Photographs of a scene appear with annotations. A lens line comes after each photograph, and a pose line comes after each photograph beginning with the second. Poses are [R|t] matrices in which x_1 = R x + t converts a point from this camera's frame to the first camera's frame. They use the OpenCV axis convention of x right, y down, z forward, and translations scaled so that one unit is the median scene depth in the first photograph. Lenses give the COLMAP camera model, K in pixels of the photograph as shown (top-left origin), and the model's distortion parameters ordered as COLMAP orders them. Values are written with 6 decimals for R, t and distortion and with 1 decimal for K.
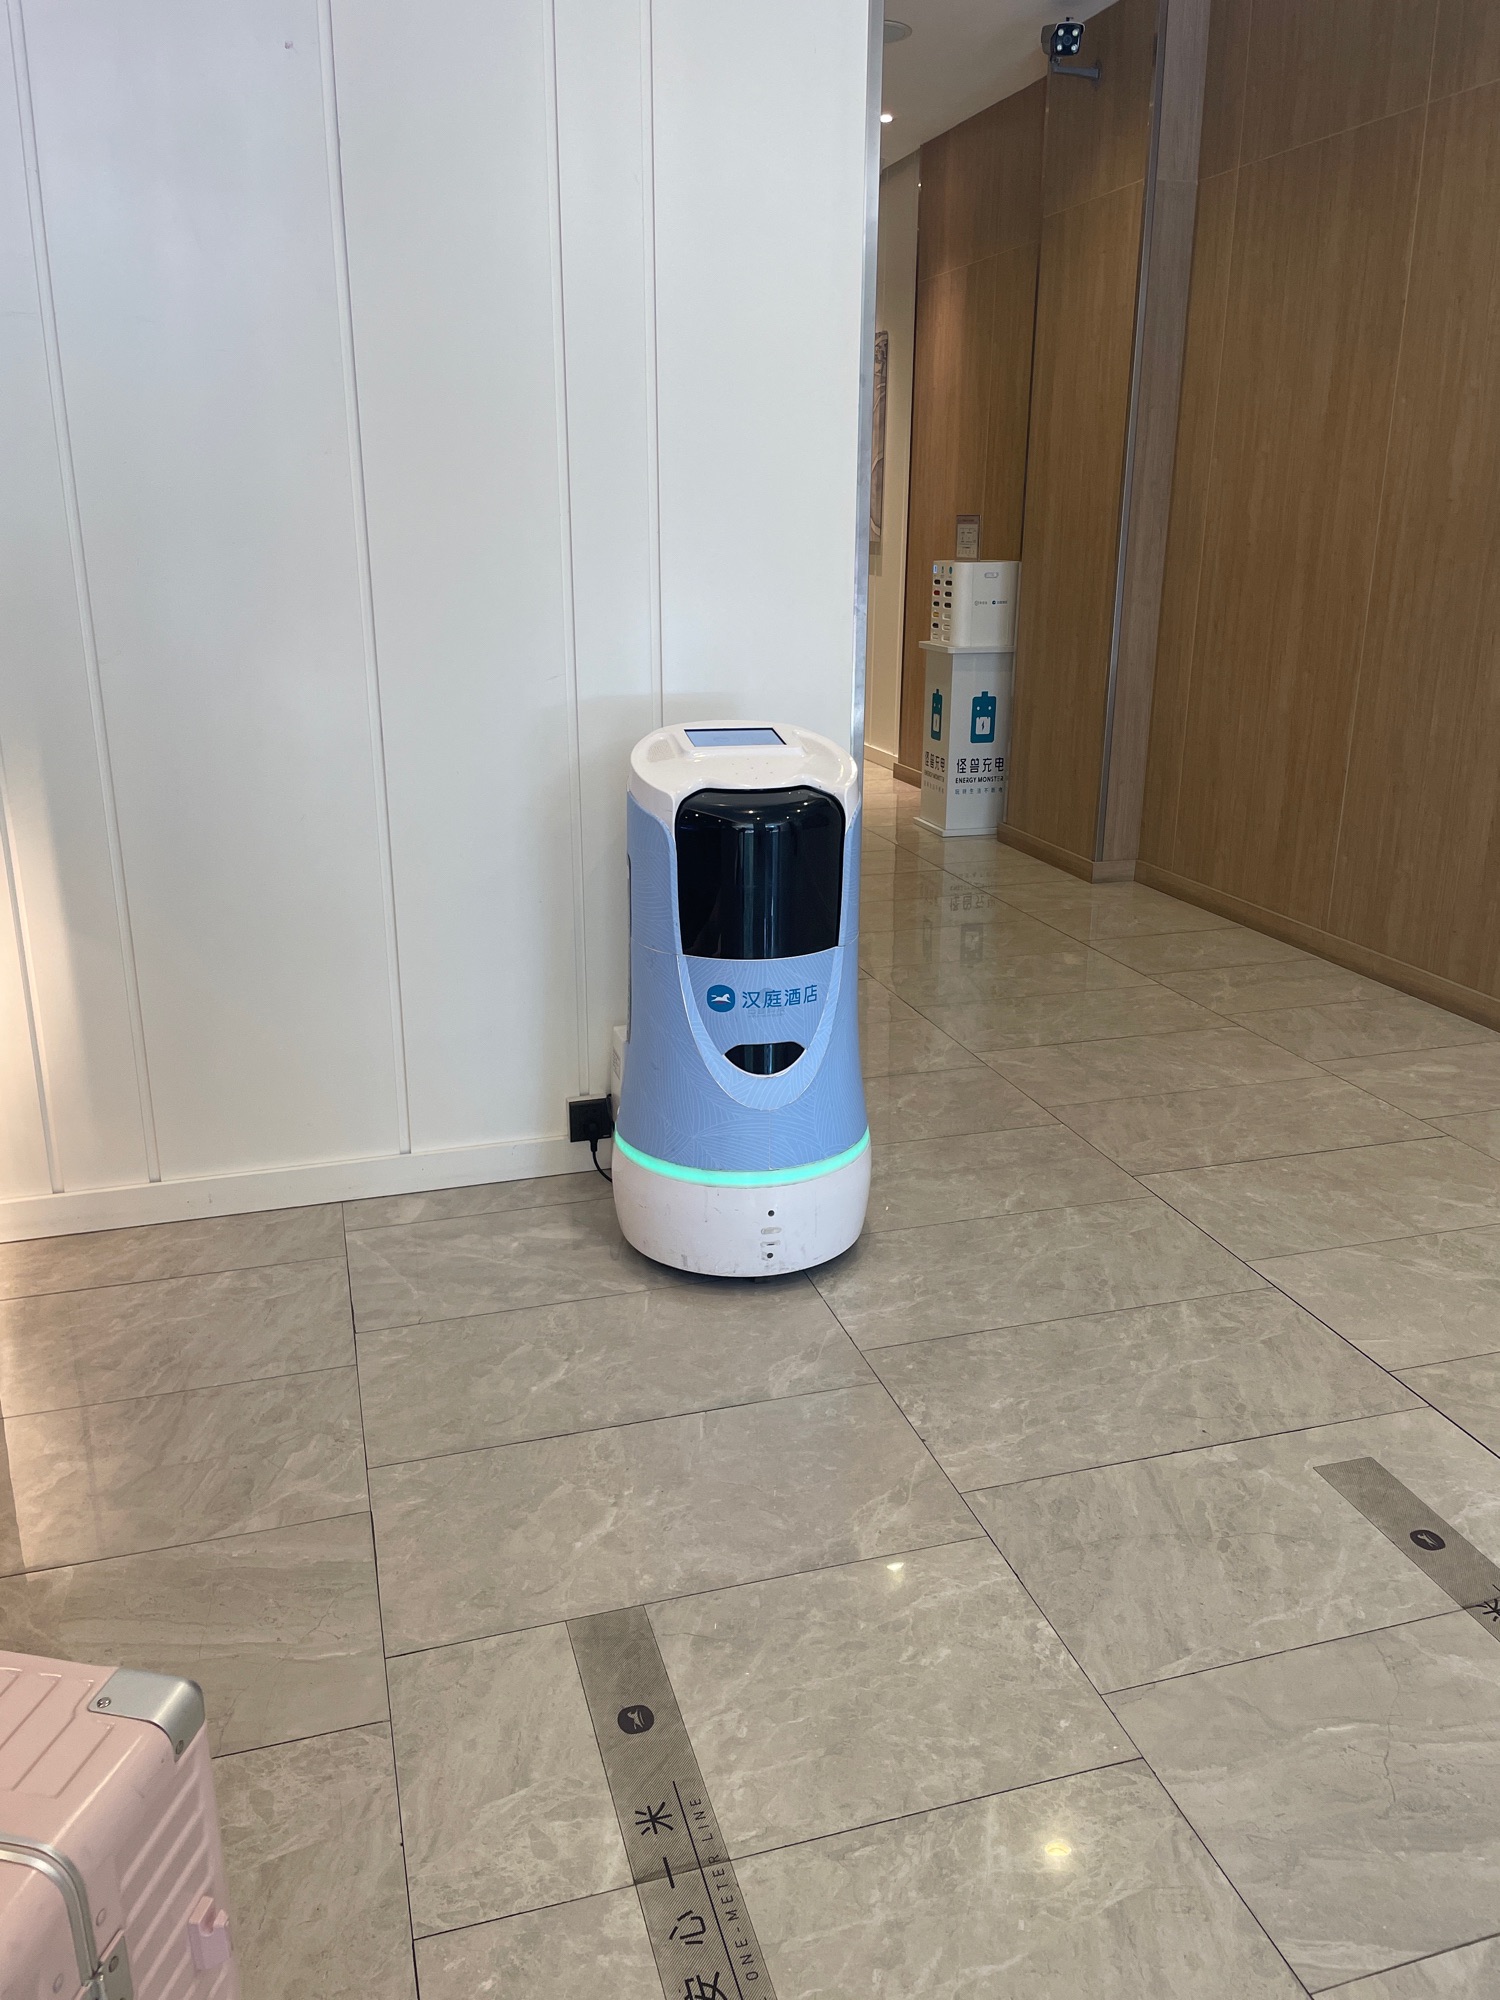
lens RADIAL K [[1501.2, 0, 755.2], [0, 1501.2, 988.1], [0, 0, 1]] dist [0.051776, -0.062593]
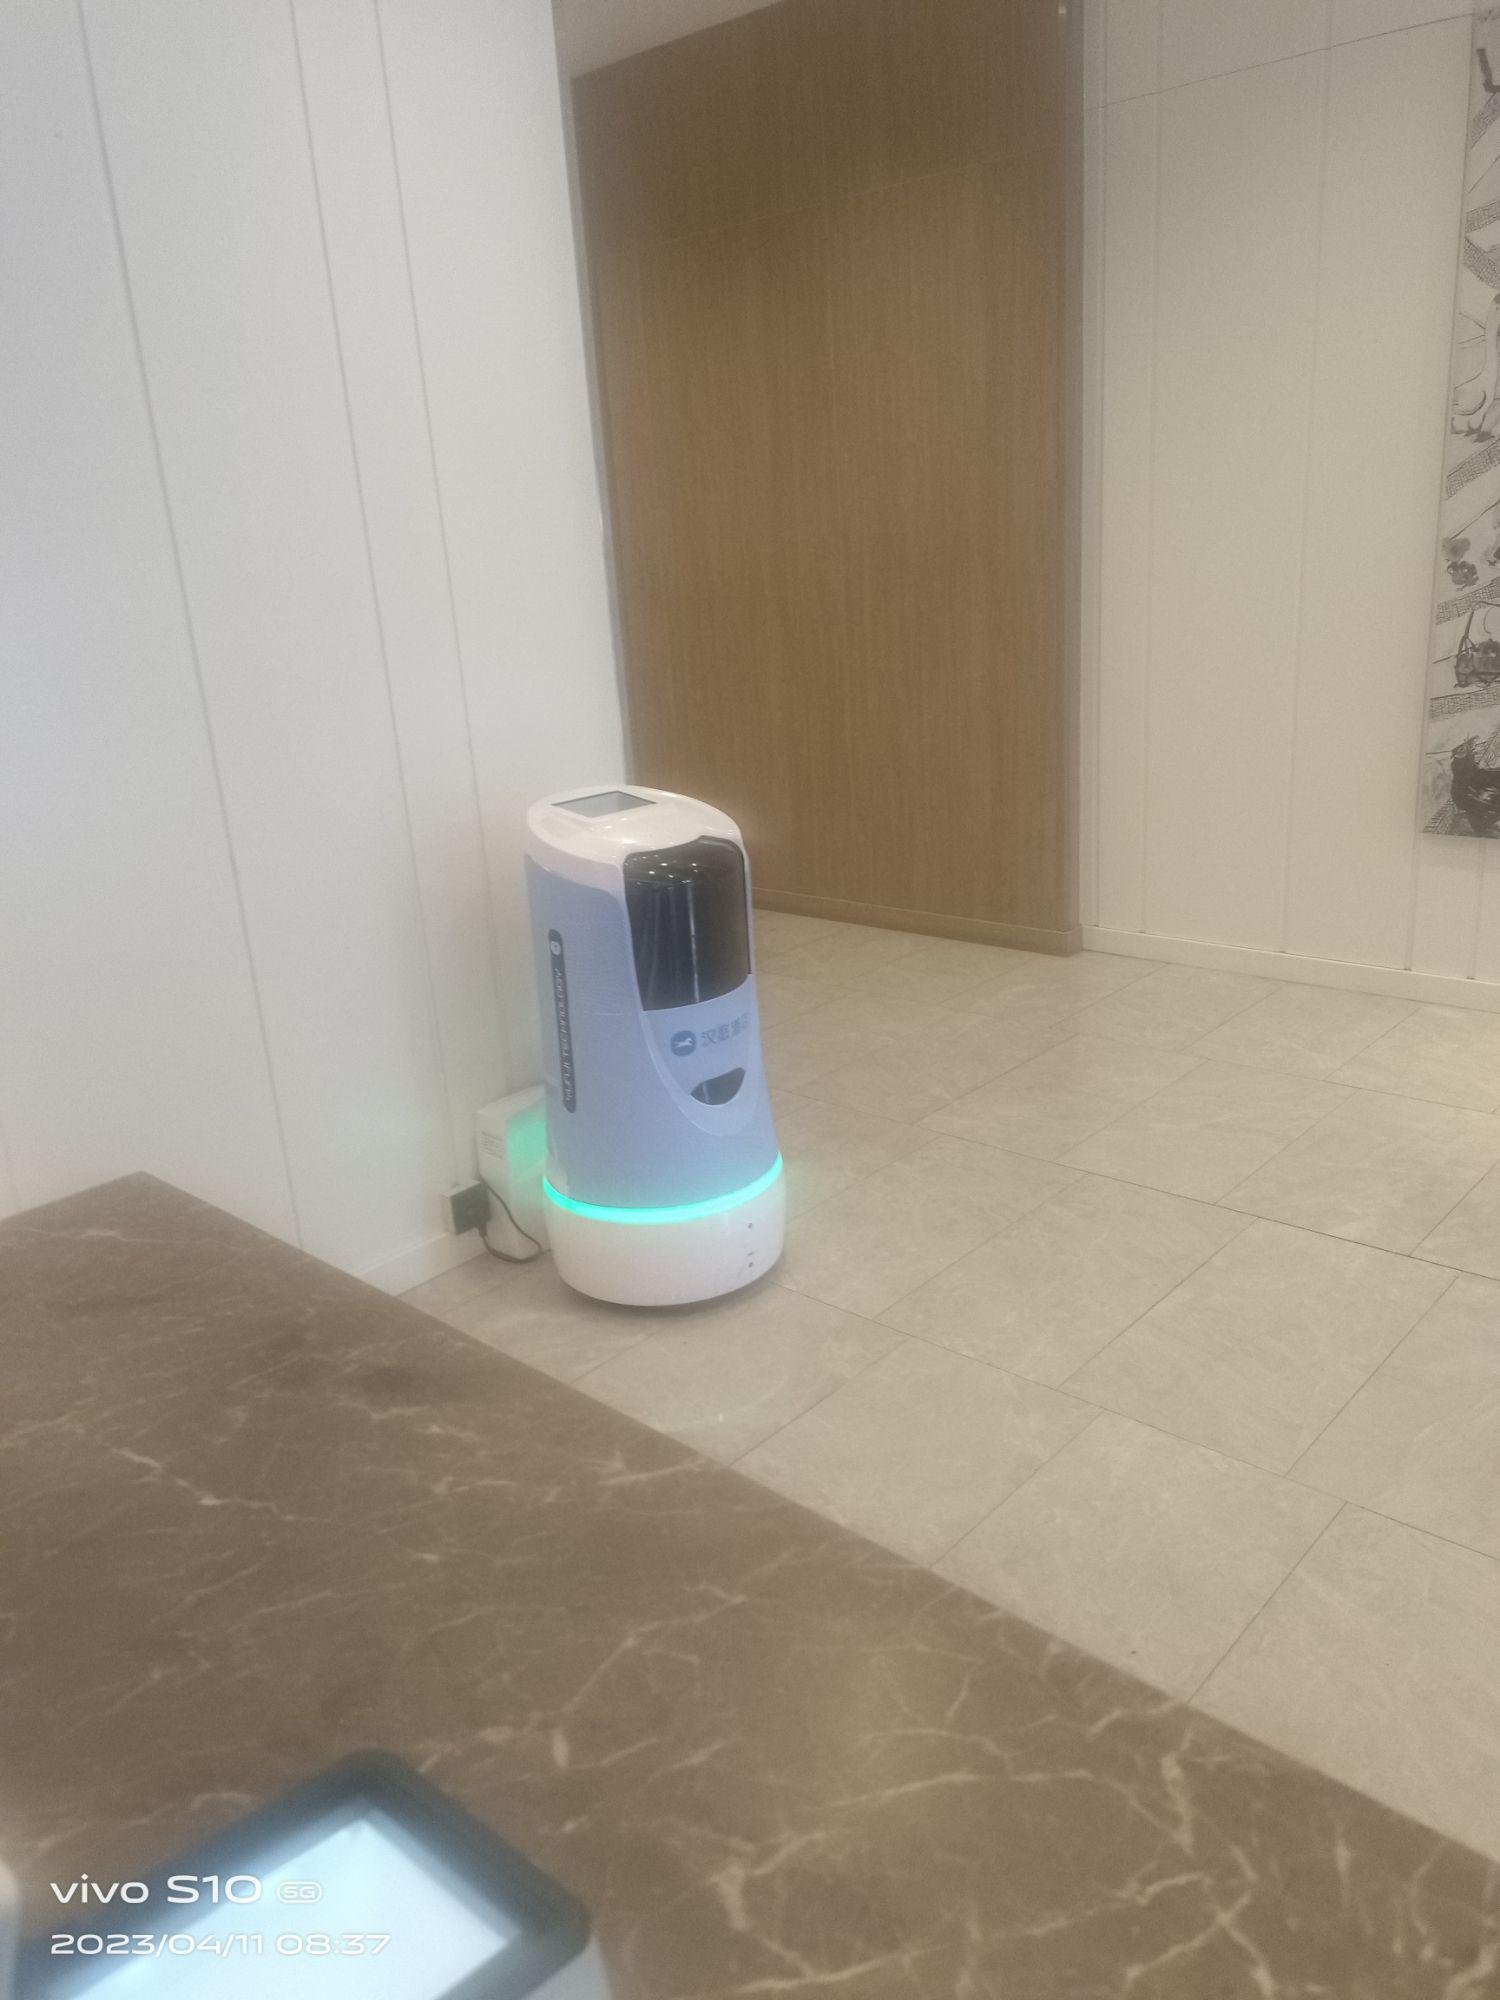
lens RADIAL K [[1487.6, 0, 744.8], [0, 1487.6, 1004.9], [0, 0, 1]] dist [0.037719, -0.034648]
pose [[0.852798, -0.213375, 0.476662, -0.445565], [0.217464, 0.974919, 0.047350, -0.055719], [-0.474811, 0.063277, 0.877810, 0.046951]]
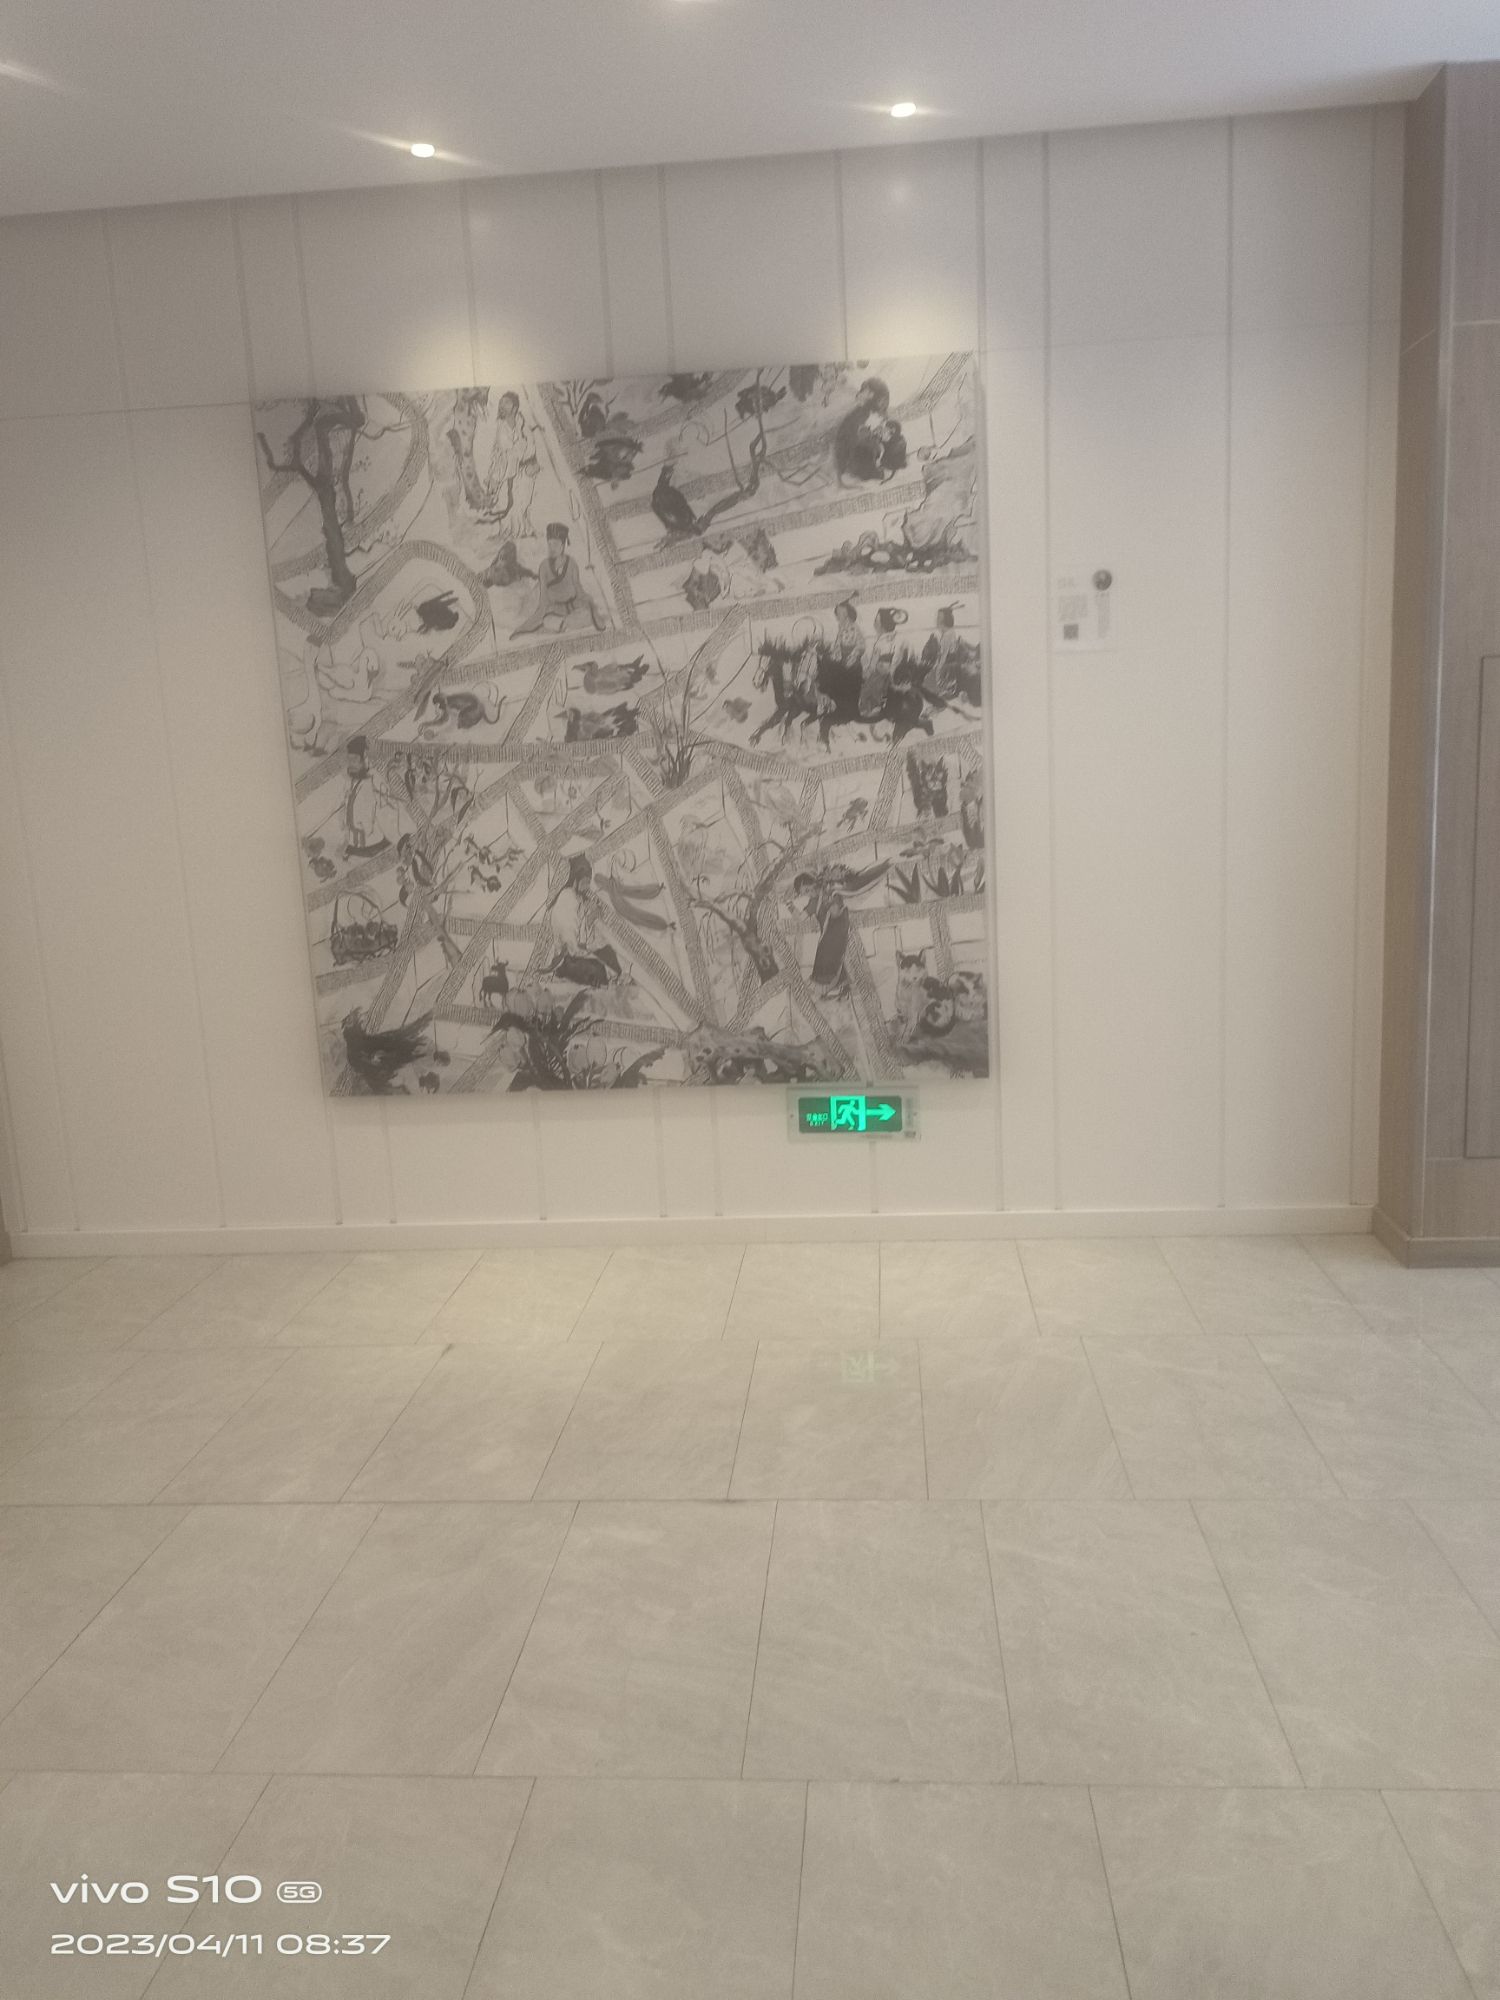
lens RADIAL K [[1487.6, 0, 755.7], [0, 1487.6, 1011.1], [0, 0, 1]] dist [0.037719, -0.034648]
pose [[0.360440, -0.182312, 0.914793, -0.416865], [0.323828, 0.944175, 0.060575, -0.041798], [-0.874768, 0.274402, 0.399356, -0.048772]]
